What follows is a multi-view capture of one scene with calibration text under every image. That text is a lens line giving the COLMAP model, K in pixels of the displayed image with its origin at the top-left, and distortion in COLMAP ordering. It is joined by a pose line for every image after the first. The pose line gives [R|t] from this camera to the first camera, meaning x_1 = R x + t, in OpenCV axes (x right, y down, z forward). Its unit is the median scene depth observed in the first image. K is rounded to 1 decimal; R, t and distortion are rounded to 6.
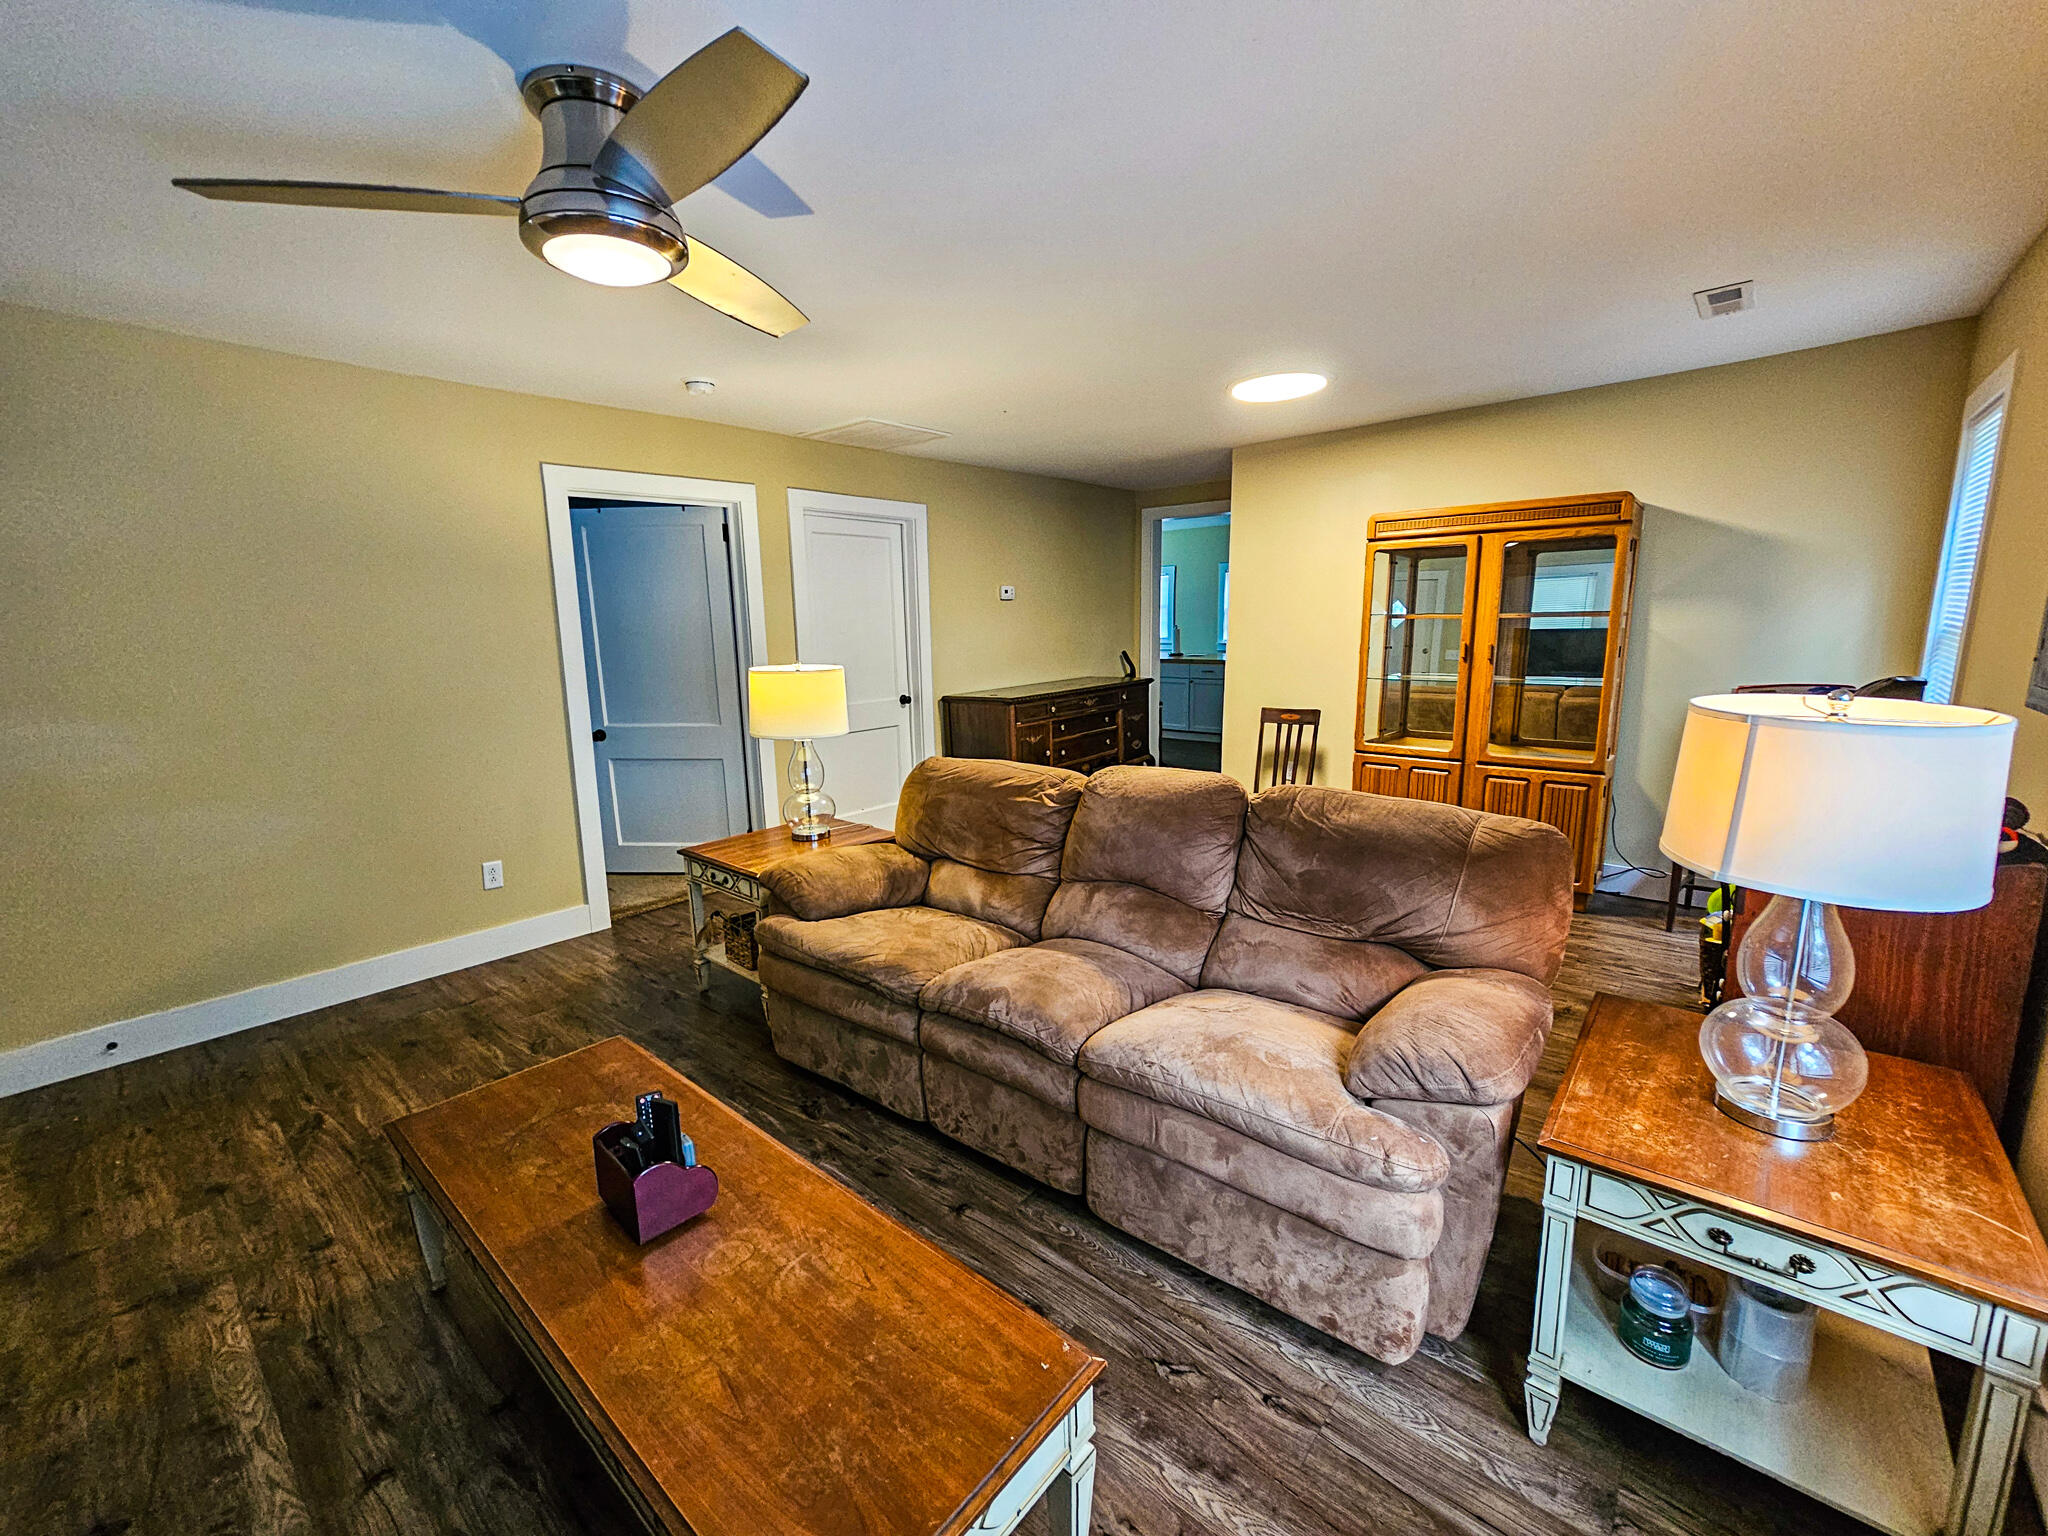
lens RADIAL K [[838.1, 0, 1023.4], [0, 838.1, 766.0], [0, 0, 1]] dist [-0.000253, -0.000006]
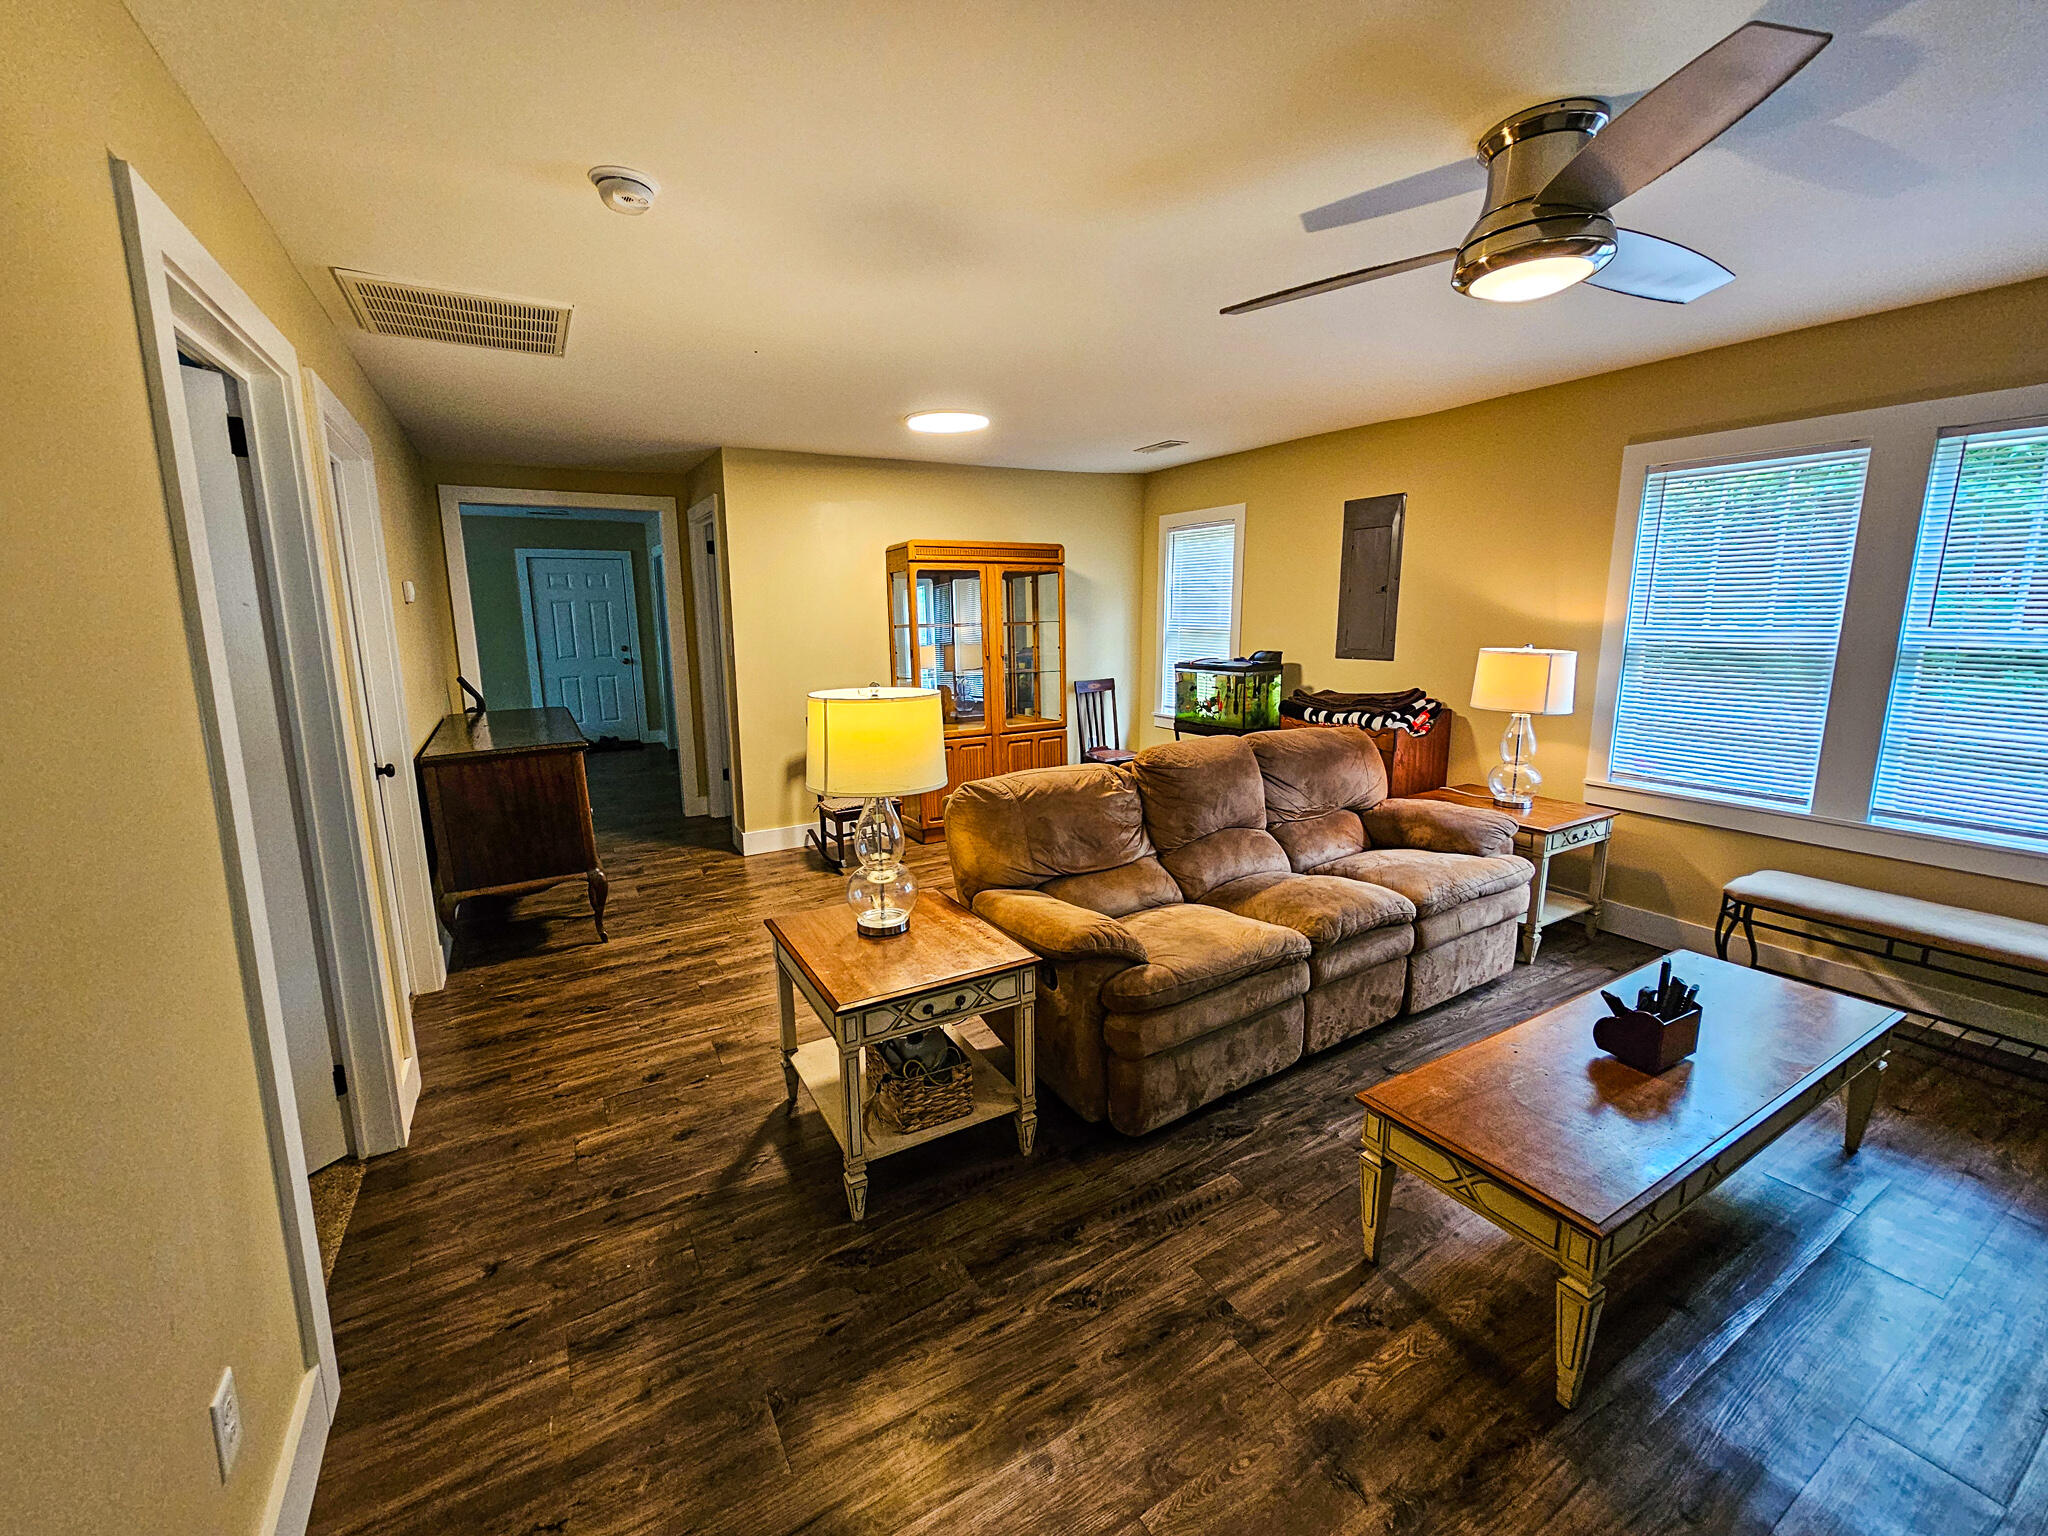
lens RADIAL K [[836.2, 0, 1026.5], [0, 836.2, 767.6], [0, 0, 1]] dist [-0.000925, 0.000348]
pose [[0.323823, -0.162488, 0.932060, -1.392114], [0.172155, 0.978816, 0.110828, -0.176513], [-0.930323, 0.124570, 0.344936, 1.011325]]
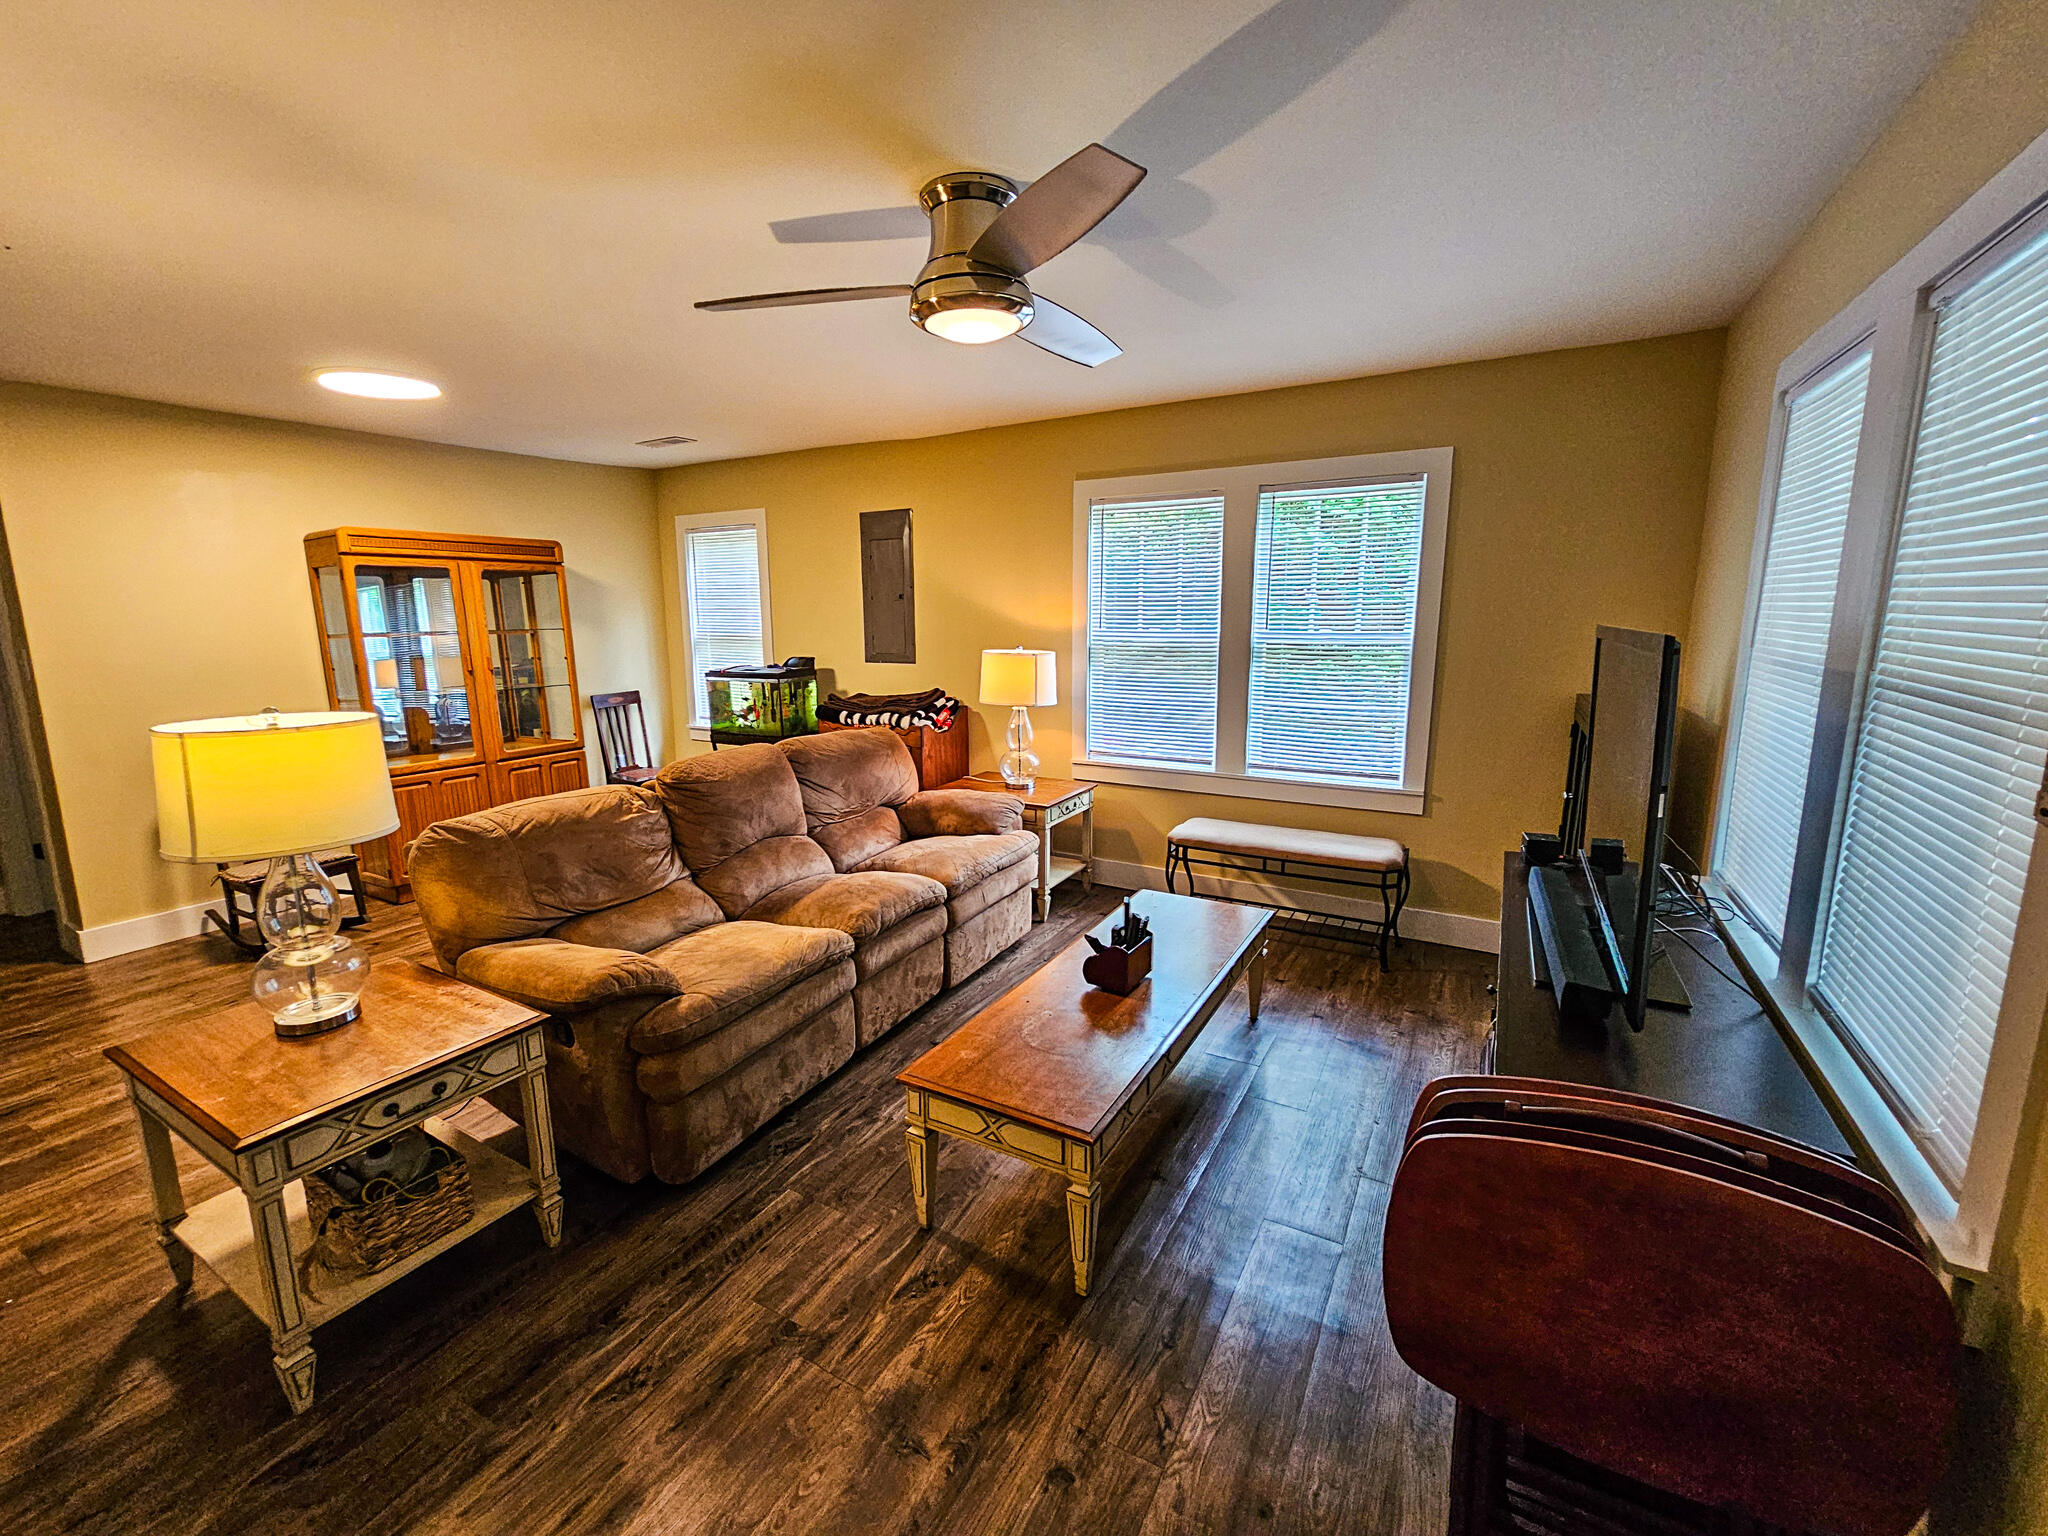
lens RADIAL K [[838.7, 0, 1017.7], [0, 838.7, 765.5], [0, 0, 1]] dist [-0.002328, 0.002543]
pose [[-0.182904, -0.158603, 0.970253, -1.383502], [0.183709, 0.964005, 0.192213, -0.166301], [-0.965814, 0.213401, -0.147183, 0.968522]]
